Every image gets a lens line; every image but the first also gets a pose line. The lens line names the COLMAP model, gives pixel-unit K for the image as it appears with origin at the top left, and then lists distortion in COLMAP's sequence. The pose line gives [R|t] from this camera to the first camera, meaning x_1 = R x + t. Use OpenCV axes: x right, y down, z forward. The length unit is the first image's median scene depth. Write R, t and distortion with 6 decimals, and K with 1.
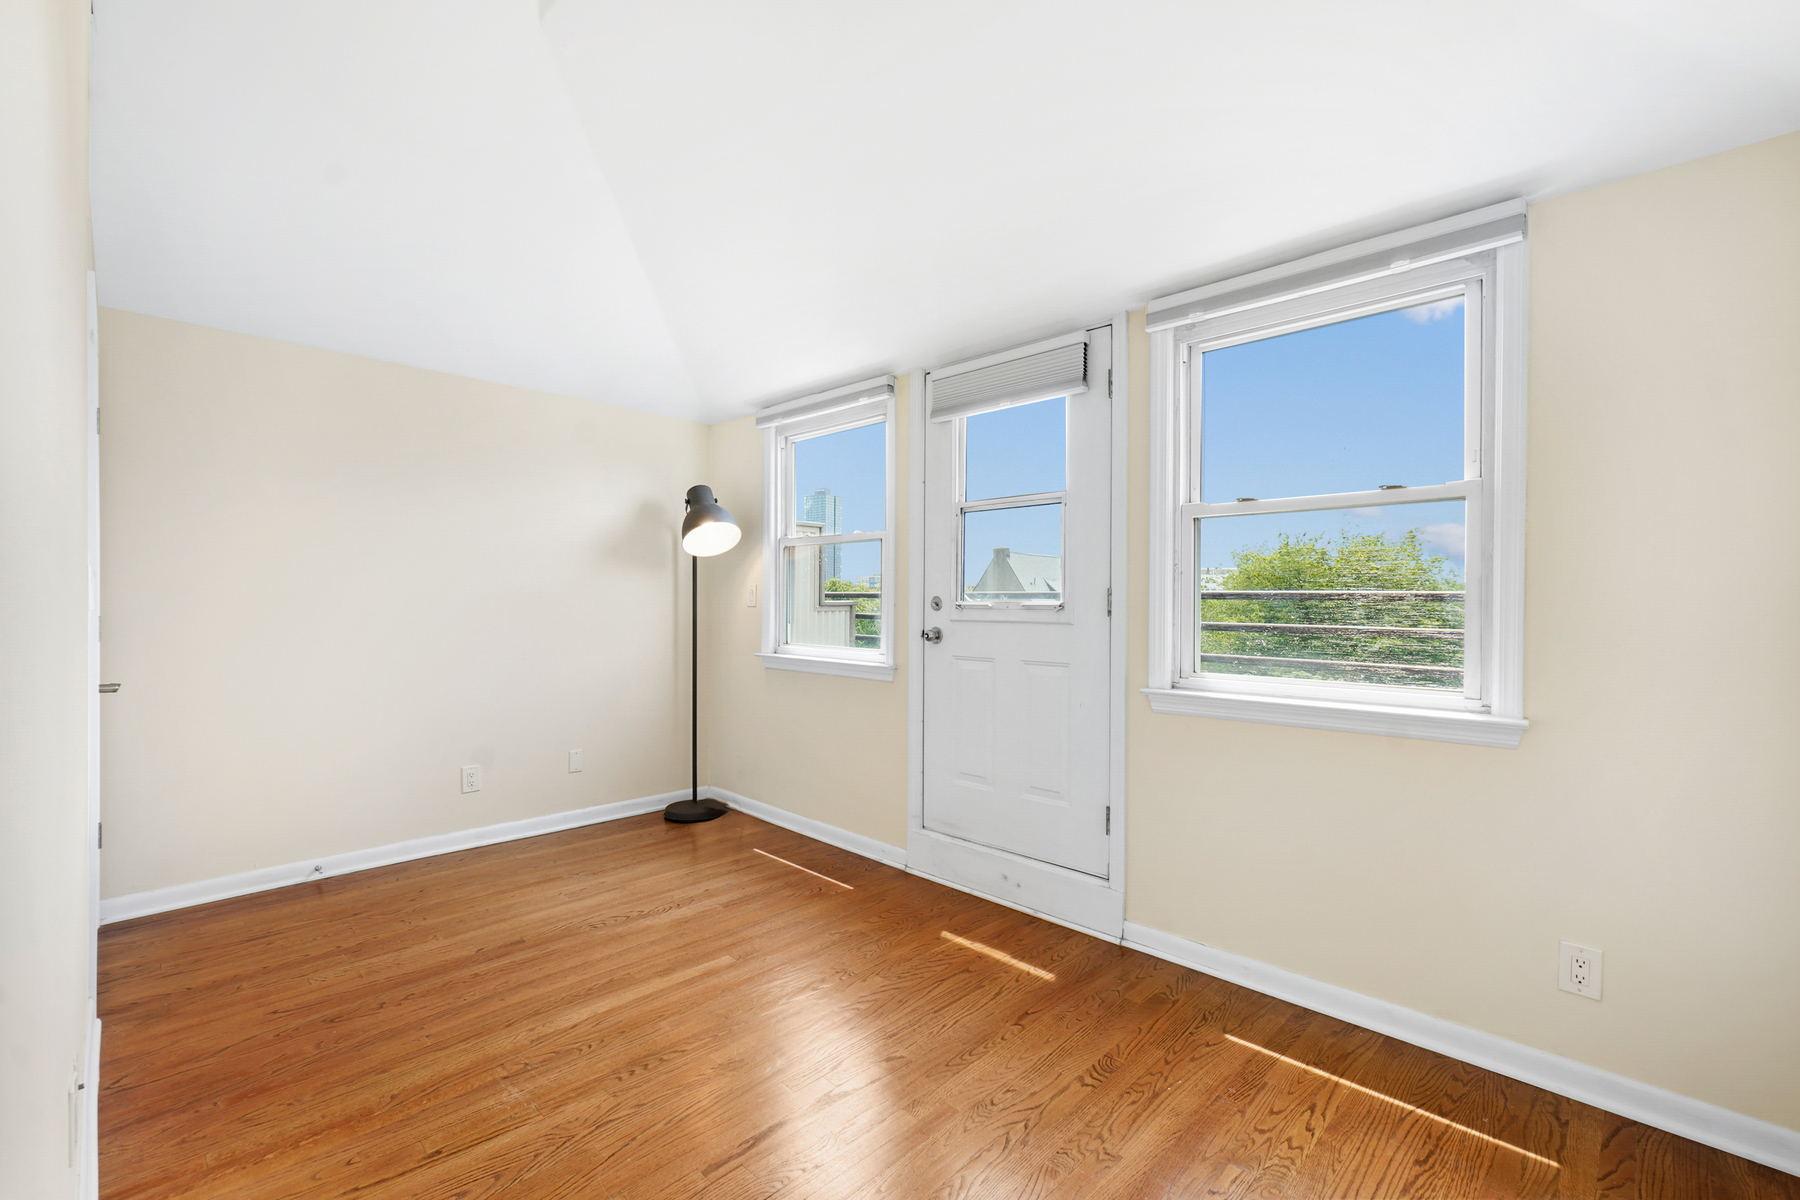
lens RADIAL K [[777.4, 0, 885.0], [0, 777.4, 601.6], [0, 0, 1]] dist [-0.000585, 0.000430]
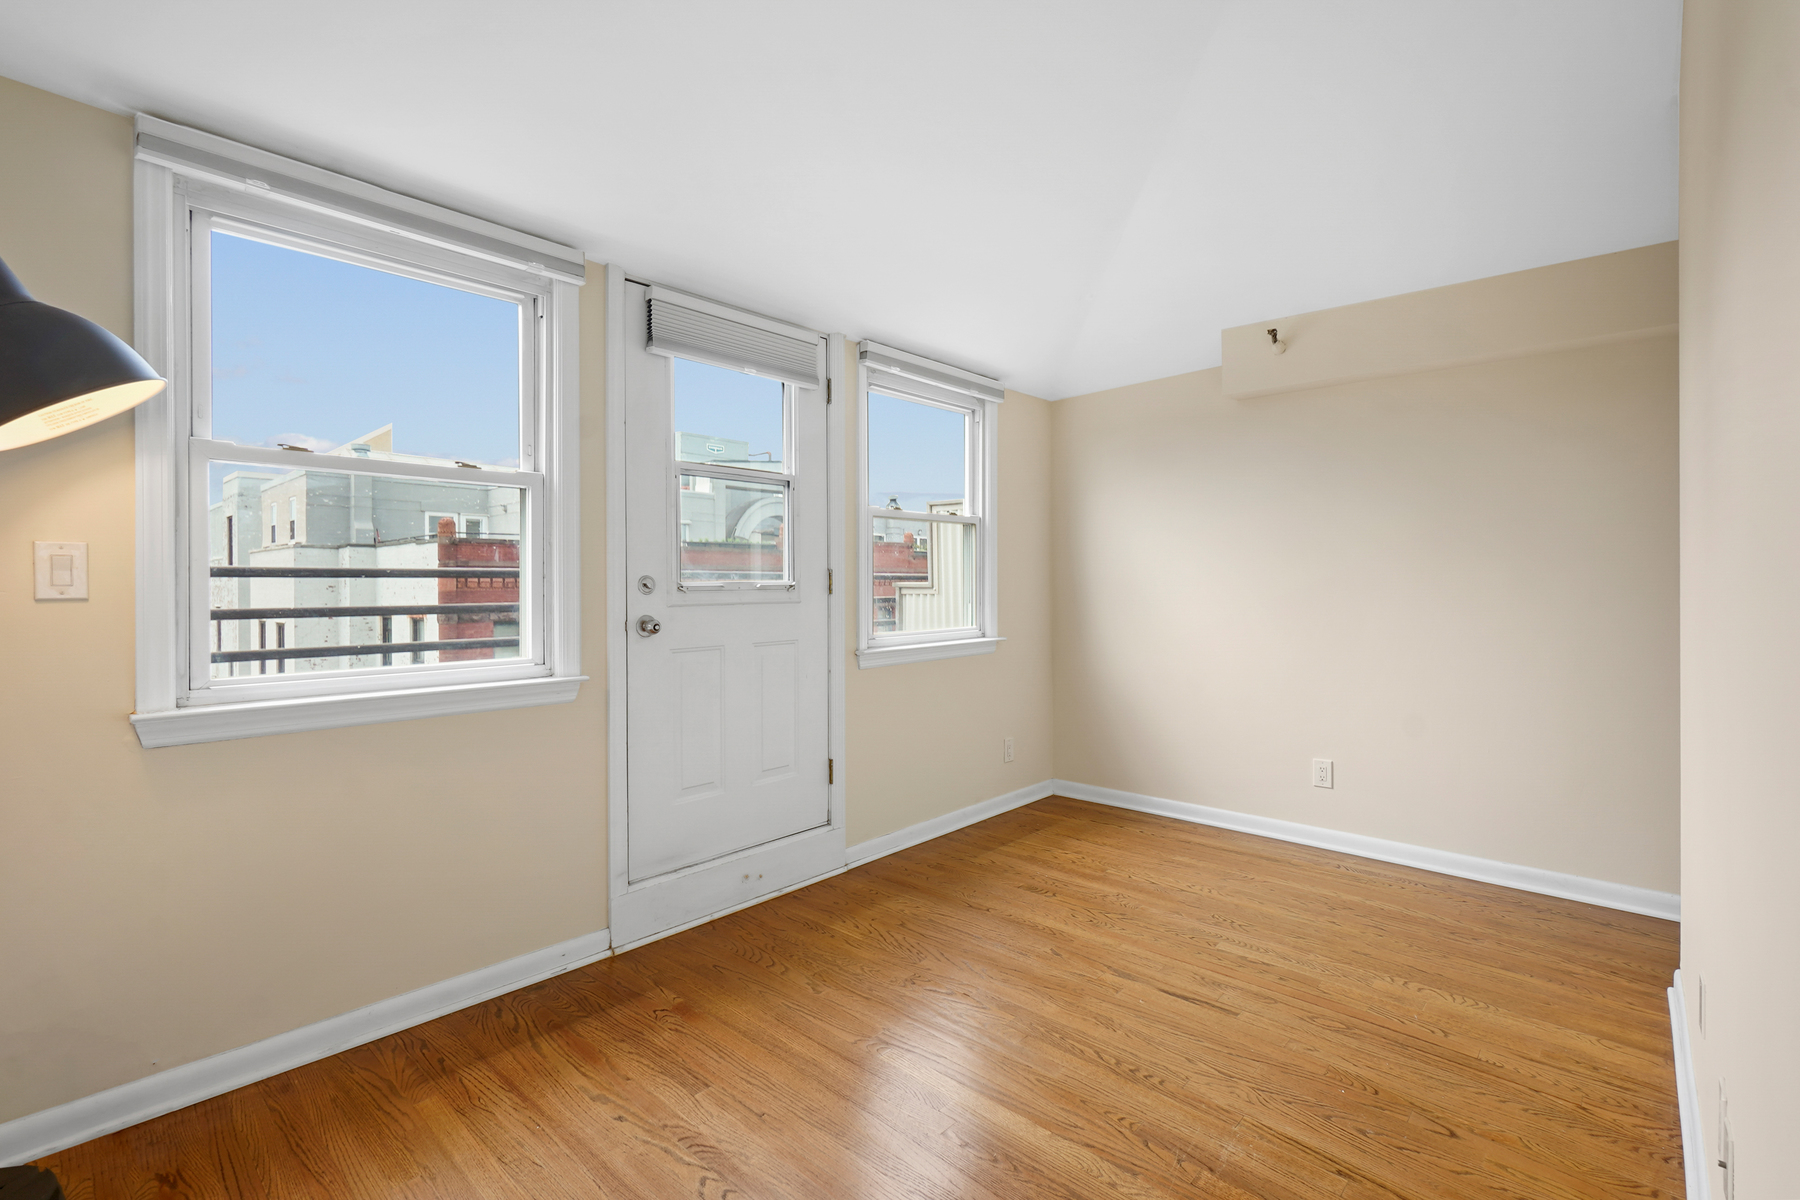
lens RADIAL K [[818.5, 0, 905.4], [0, 818.5, 577.9], [0, 0, 1]] dist [-0.001776, 0.001359]
pose [[-0.055036, -0.001251, 0.998484, -0.969901], [0.002540, 0.999996, 0.001393, -0.006271], [-0.998481, 0.002613, -0.055033, 0.999377]]
